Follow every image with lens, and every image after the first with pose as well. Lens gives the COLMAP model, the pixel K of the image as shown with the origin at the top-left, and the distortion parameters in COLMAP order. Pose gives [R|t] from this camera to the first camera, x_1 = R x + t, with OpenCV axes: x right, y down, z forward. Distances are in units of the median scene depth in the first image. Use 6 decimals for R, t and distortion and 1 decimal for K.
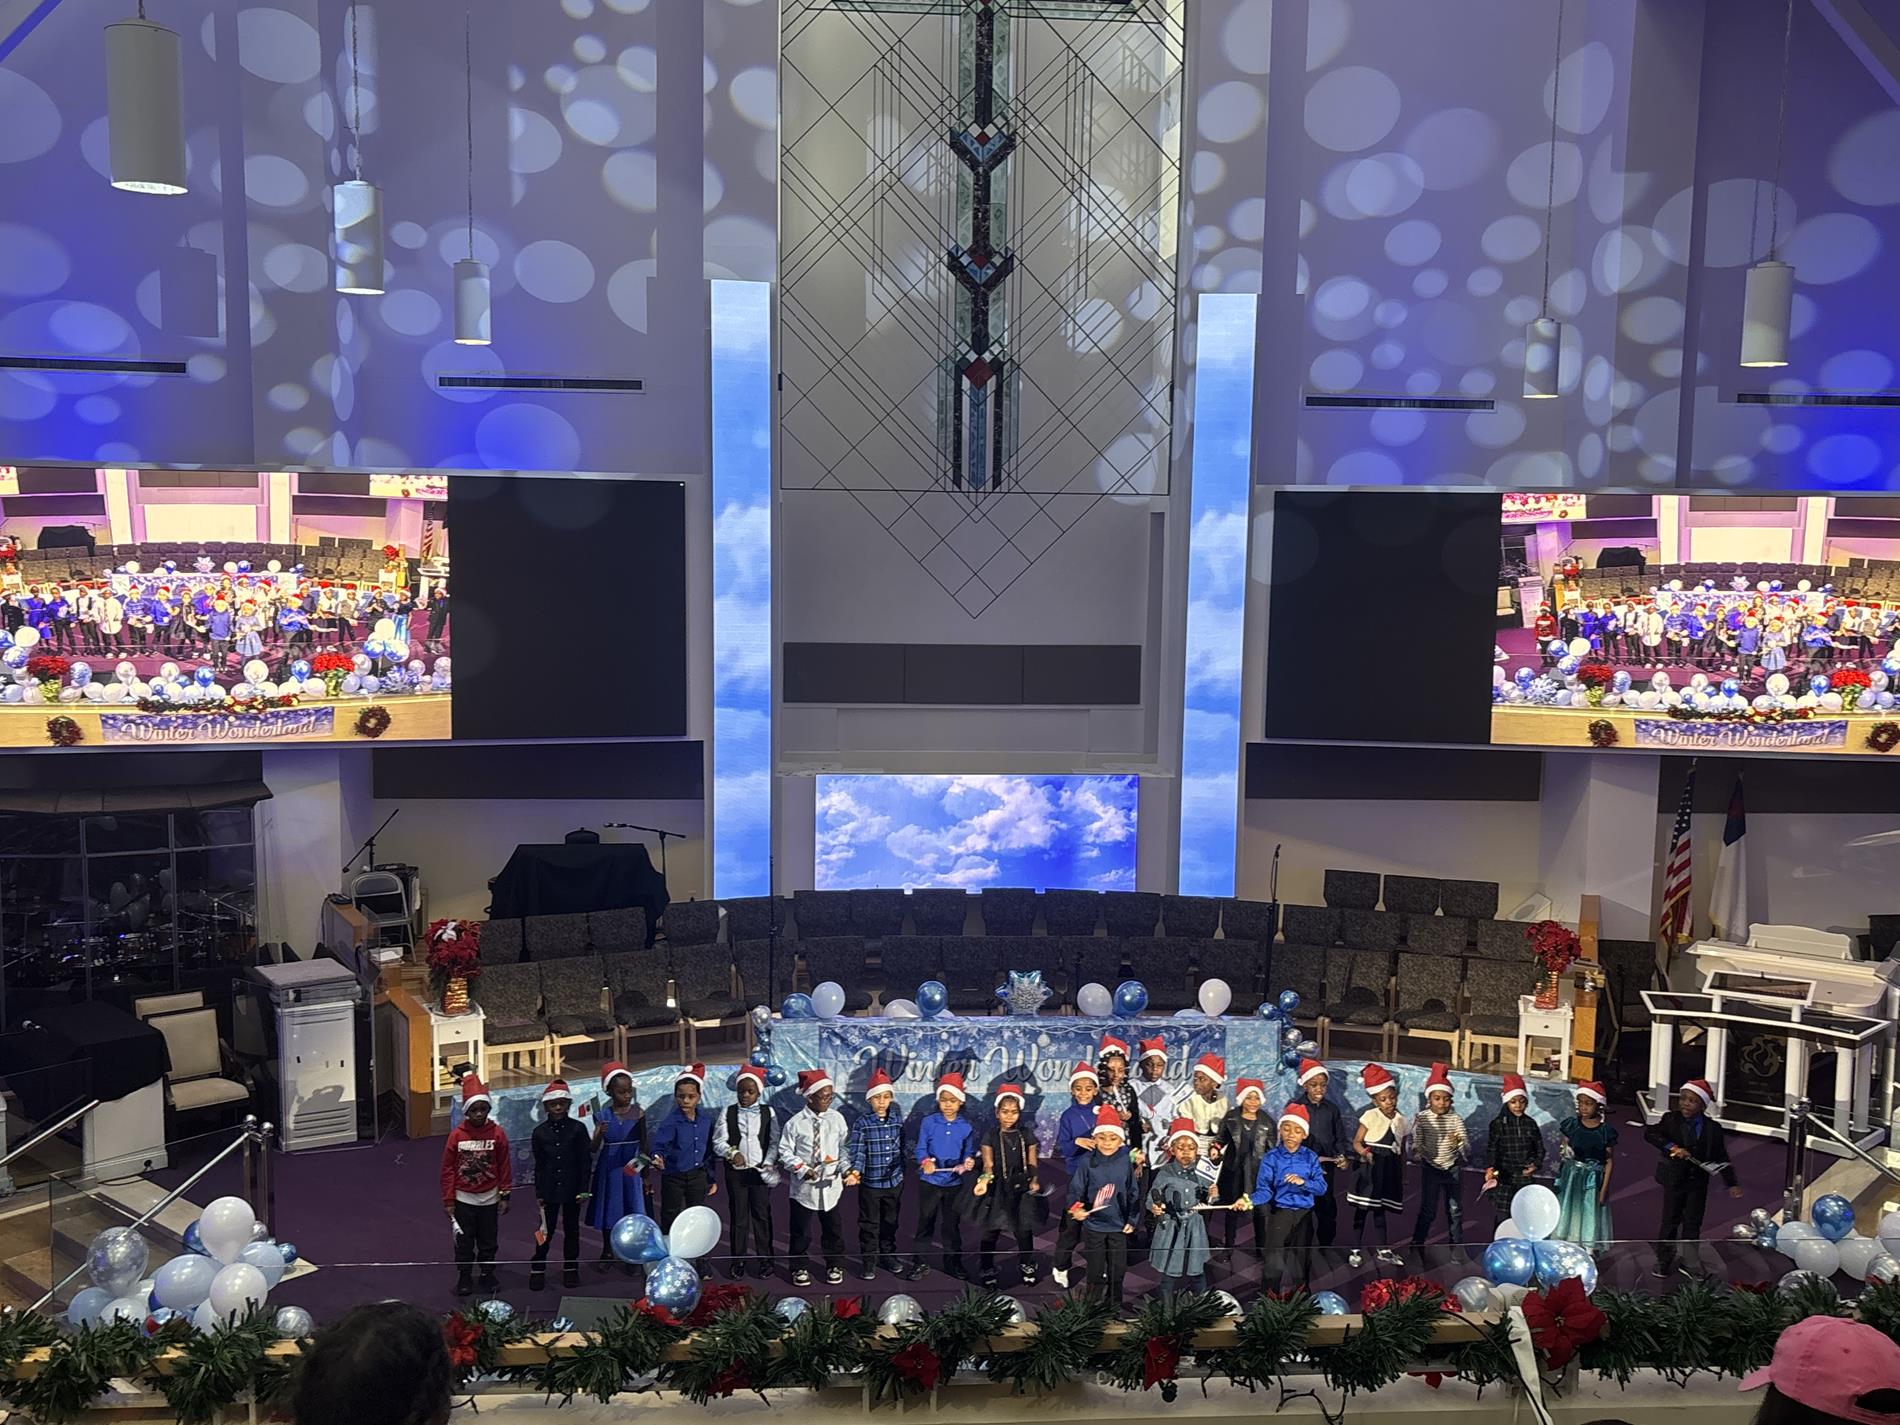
lens RADIAL K [[1853.1, 0, 961.6], [0, 1853.1, 722.1], [0, 0, 1]] dist [0.181223, -0.563707]
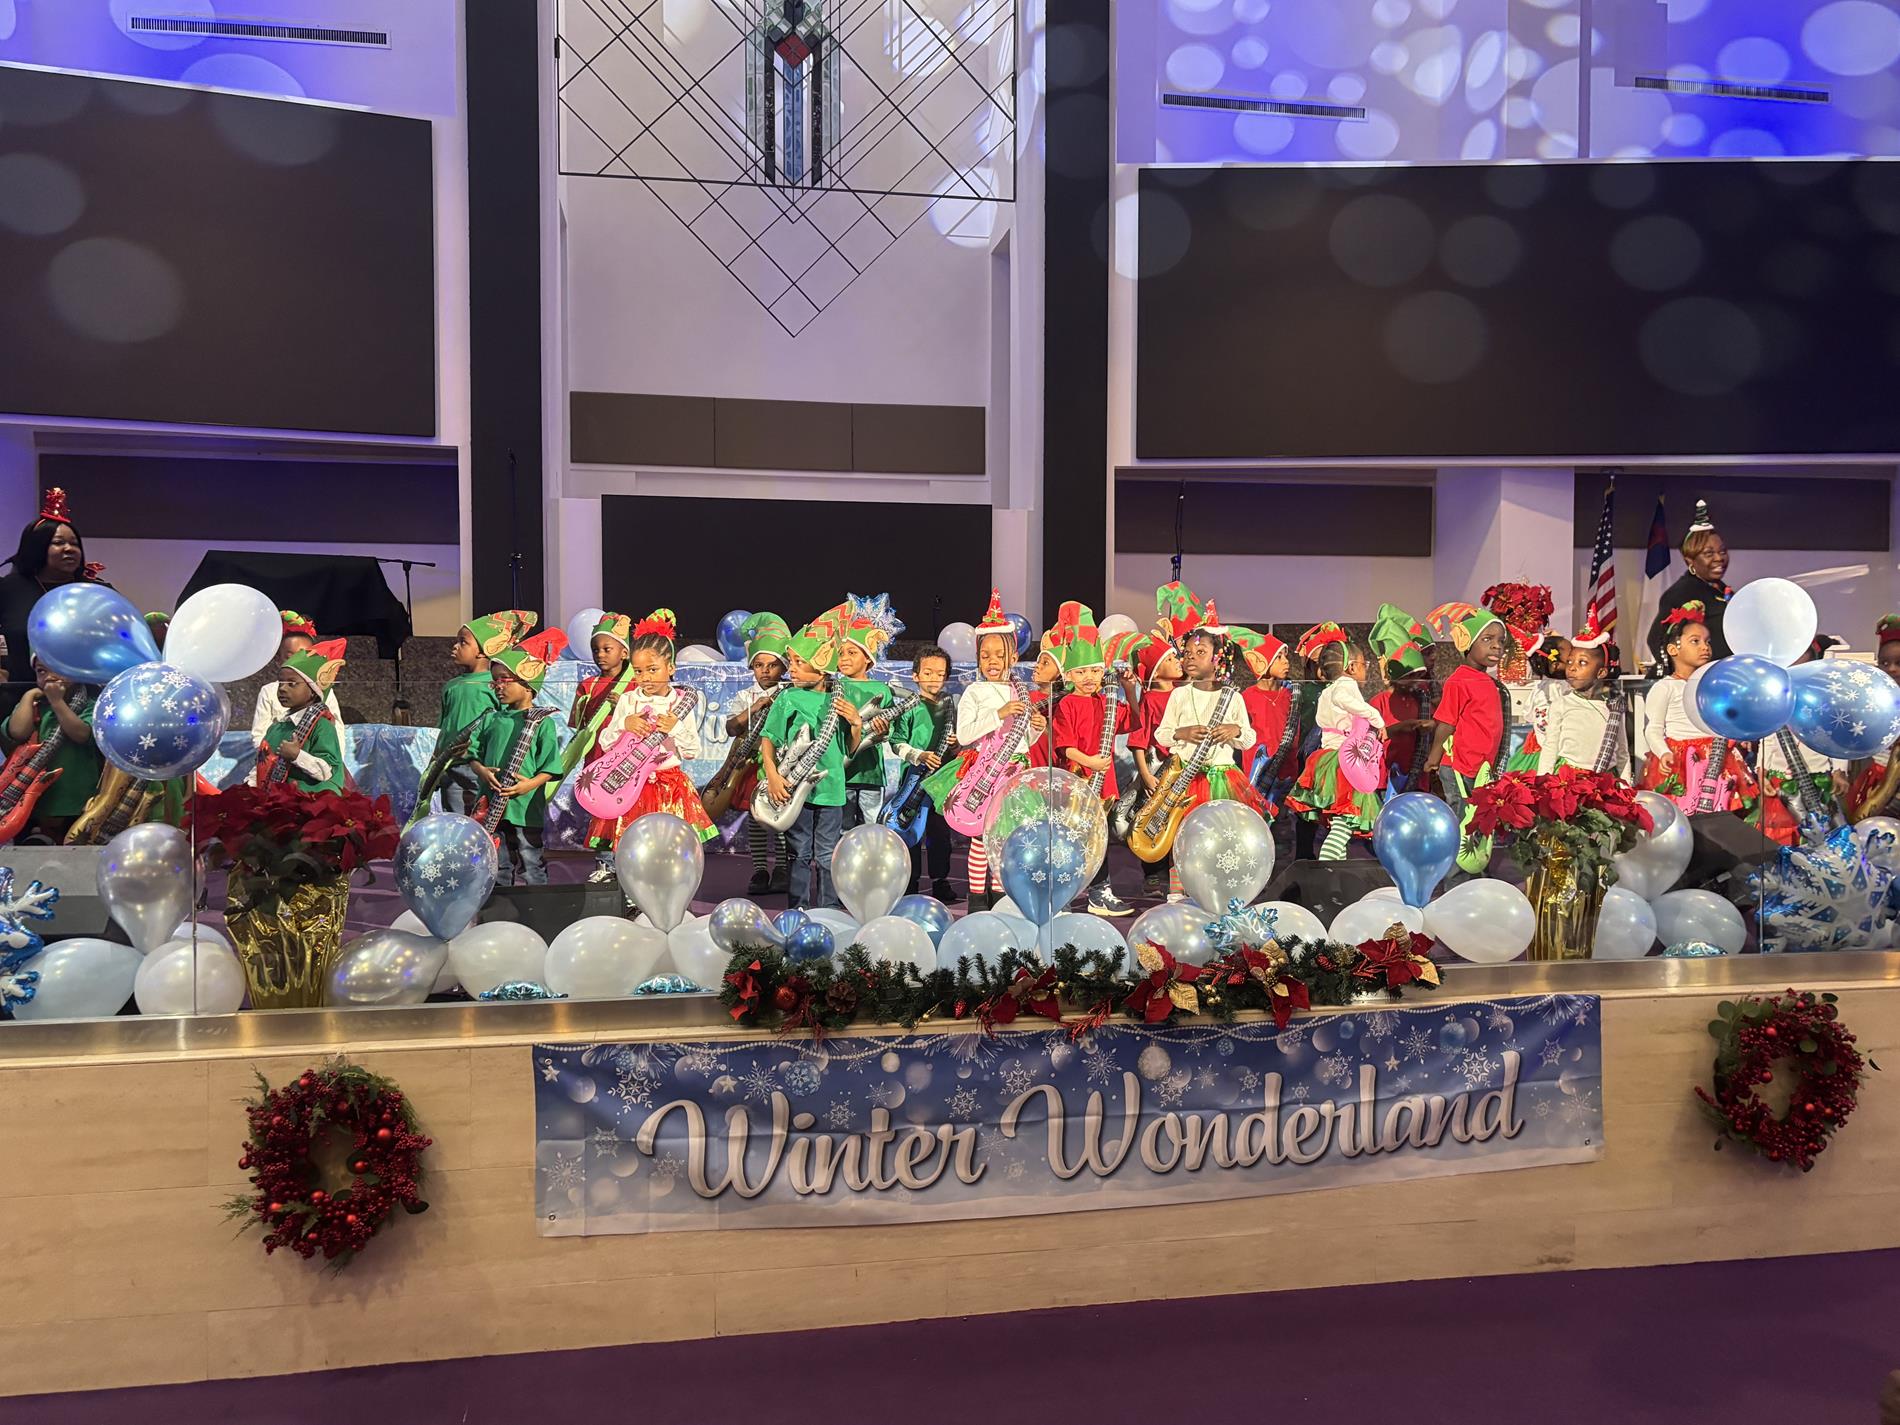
lens RADIAL K [[1542.0, 0, 944.6], [0, 1542.0, 704.5], [0, 0, 1]] dist [0.027838, -0.003335]
pose [[0.995041, -0.018465, 0.097733, 0.003361], [0.027129, 0.995744, -0.088077, 0.181689], [-0.095691, 0.090291, 0.991308, 0.314431]]
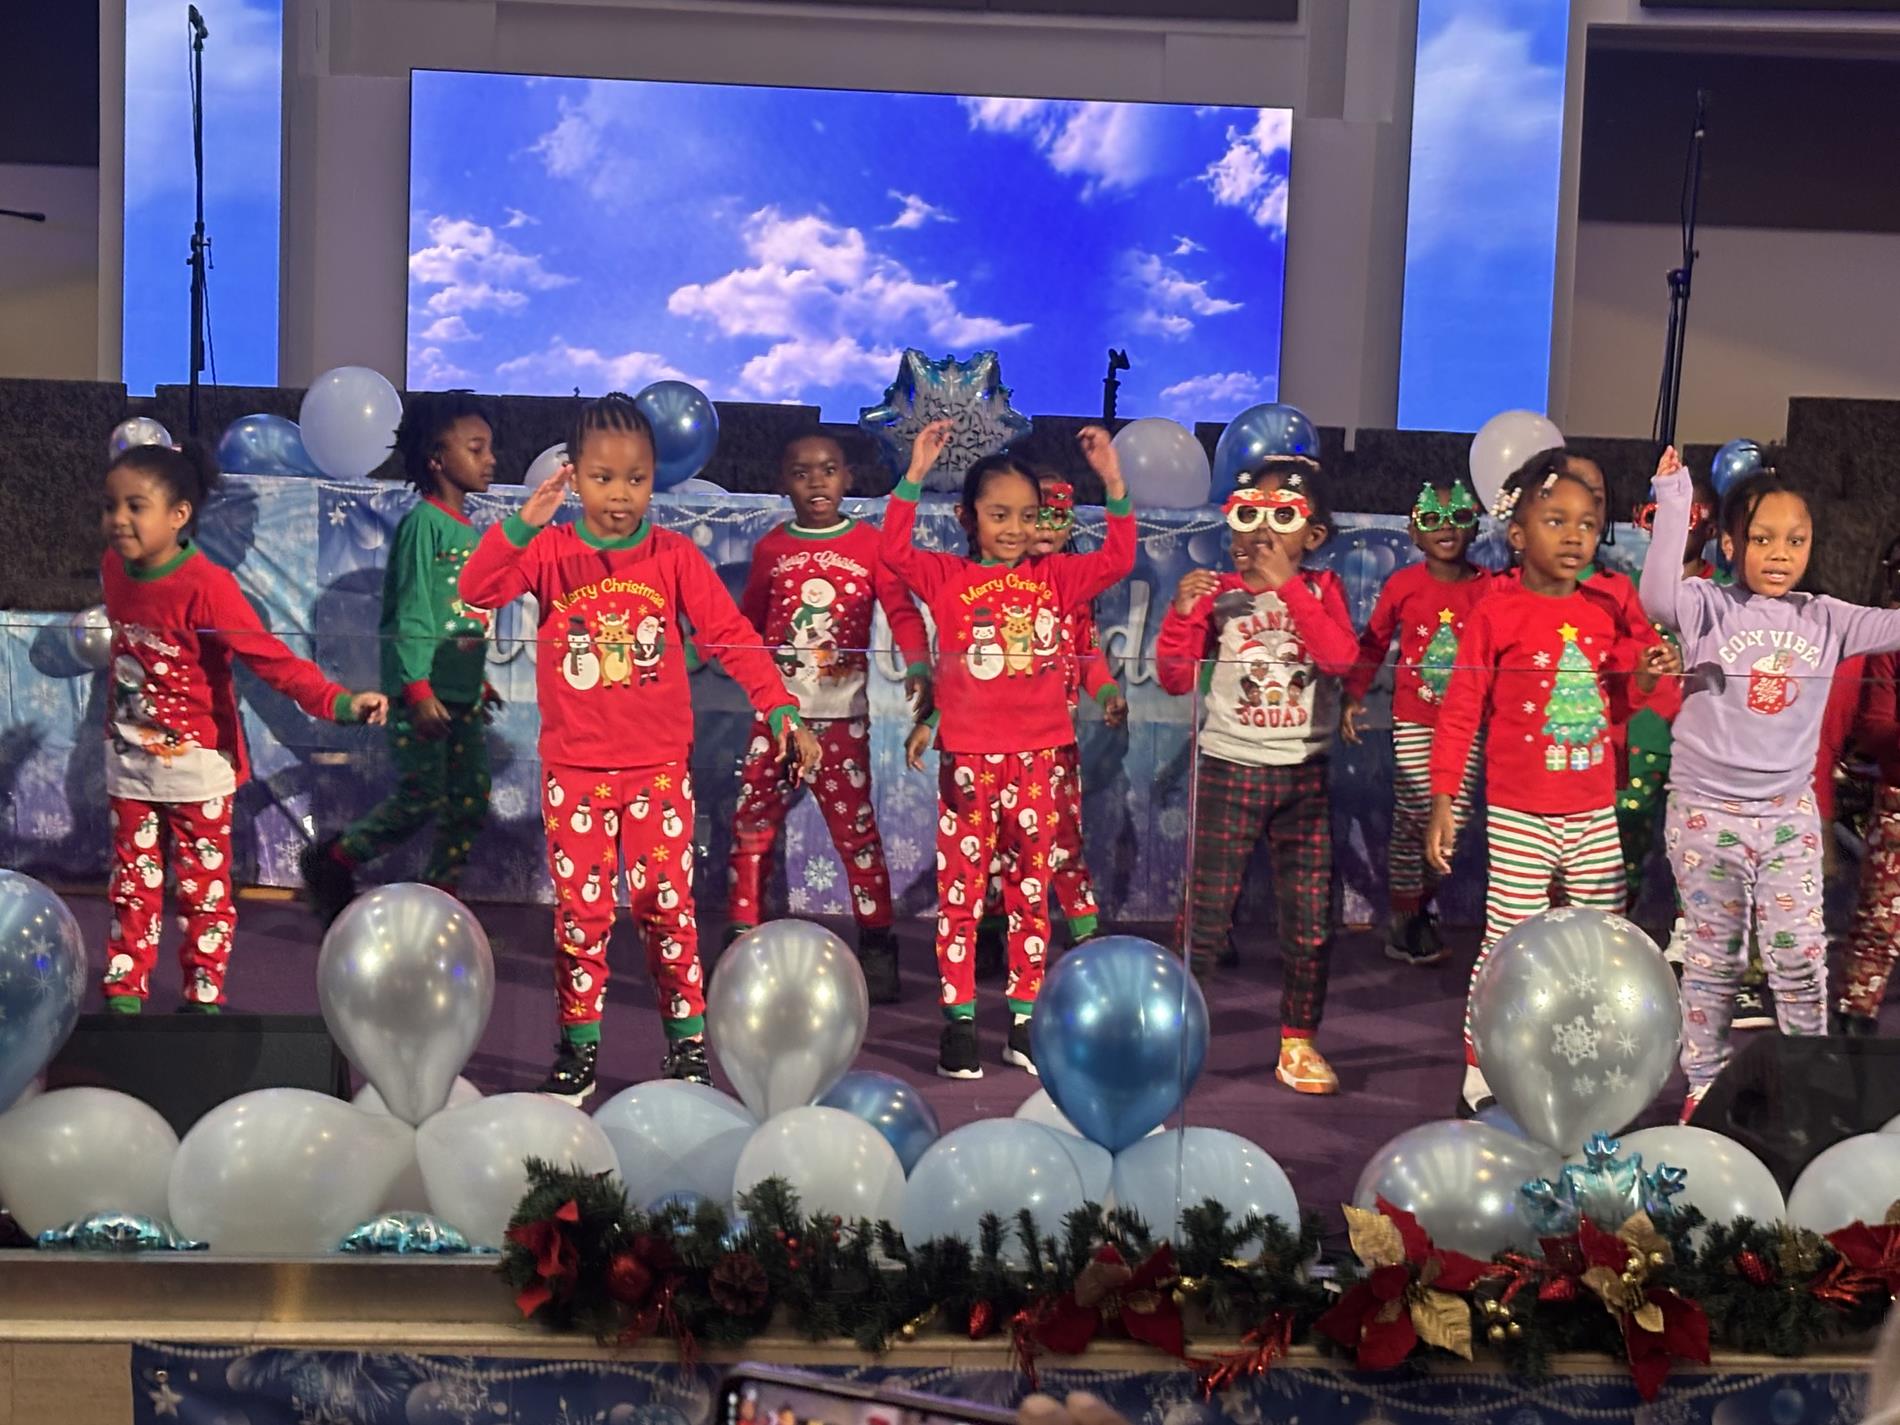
lens RADIAL K [[3708.6, 0, 898.1], [0, 3708.6, 711.1], [0, 0, 1]] dist [0.071451, -0.129299]
pose [[0.999801, 0.019760, -0.002609, 0.021704], [-0.019817, 0.999522, -0.023730, 0.167919], [0.002139, 0.023777, 0.999715, 0.269228]]
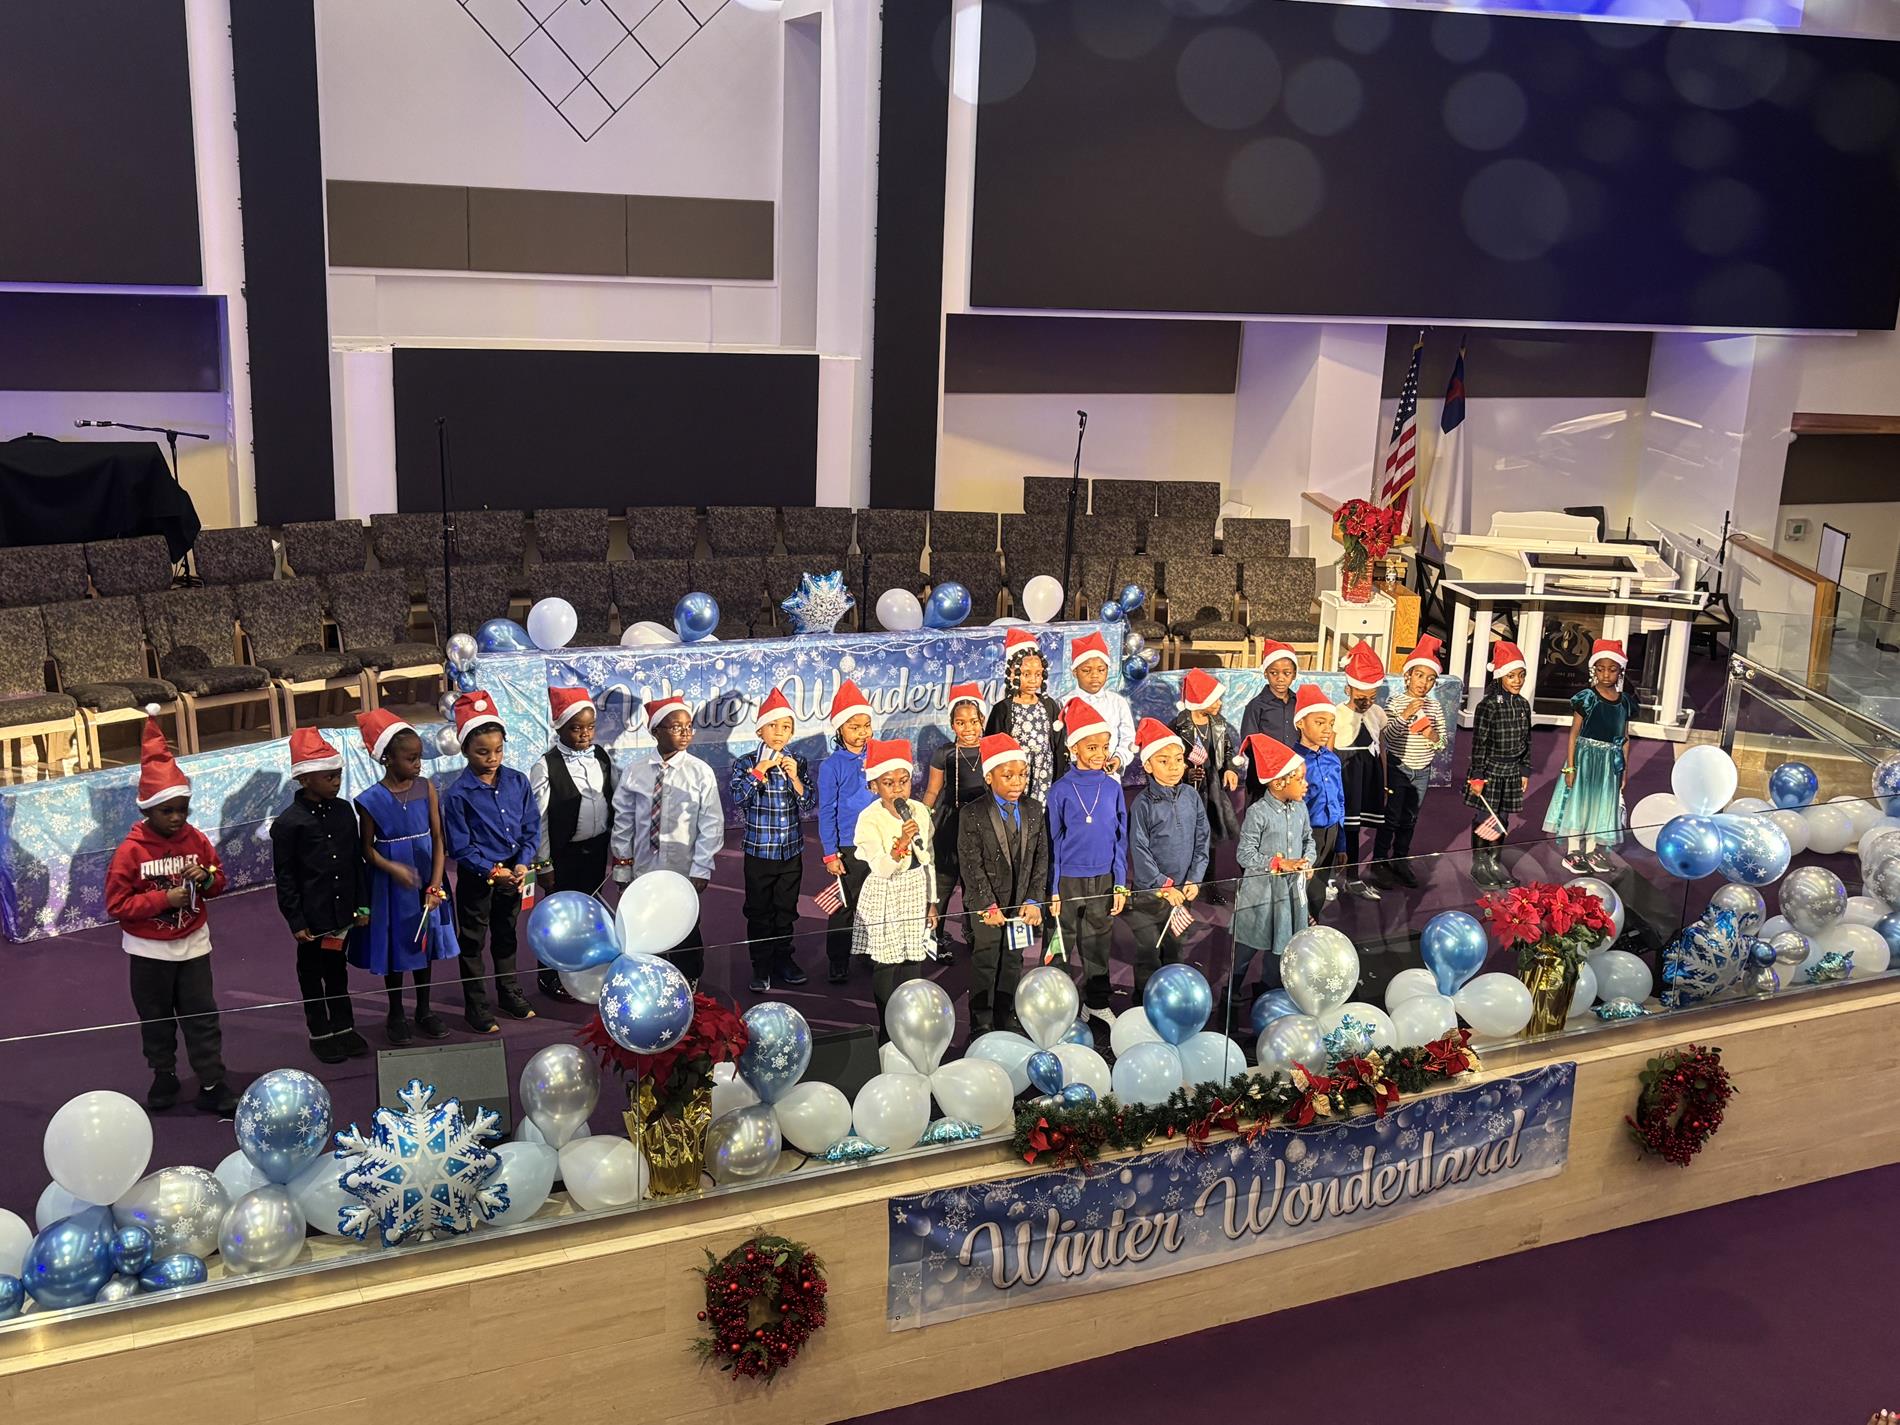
lens RADIAL K [[1917.9, 0, 958.5], [0, 1917.9, 706.8], [0, 0, 1]] dist [0.127303, -0.324185]
pose [[0.932676, -0.065353, 0.354746, -0.147734], [0.018135, 0.990702, 0.134835, 0.067026], [-0.360260, -0.119324, 0.925189, 0.214197]]
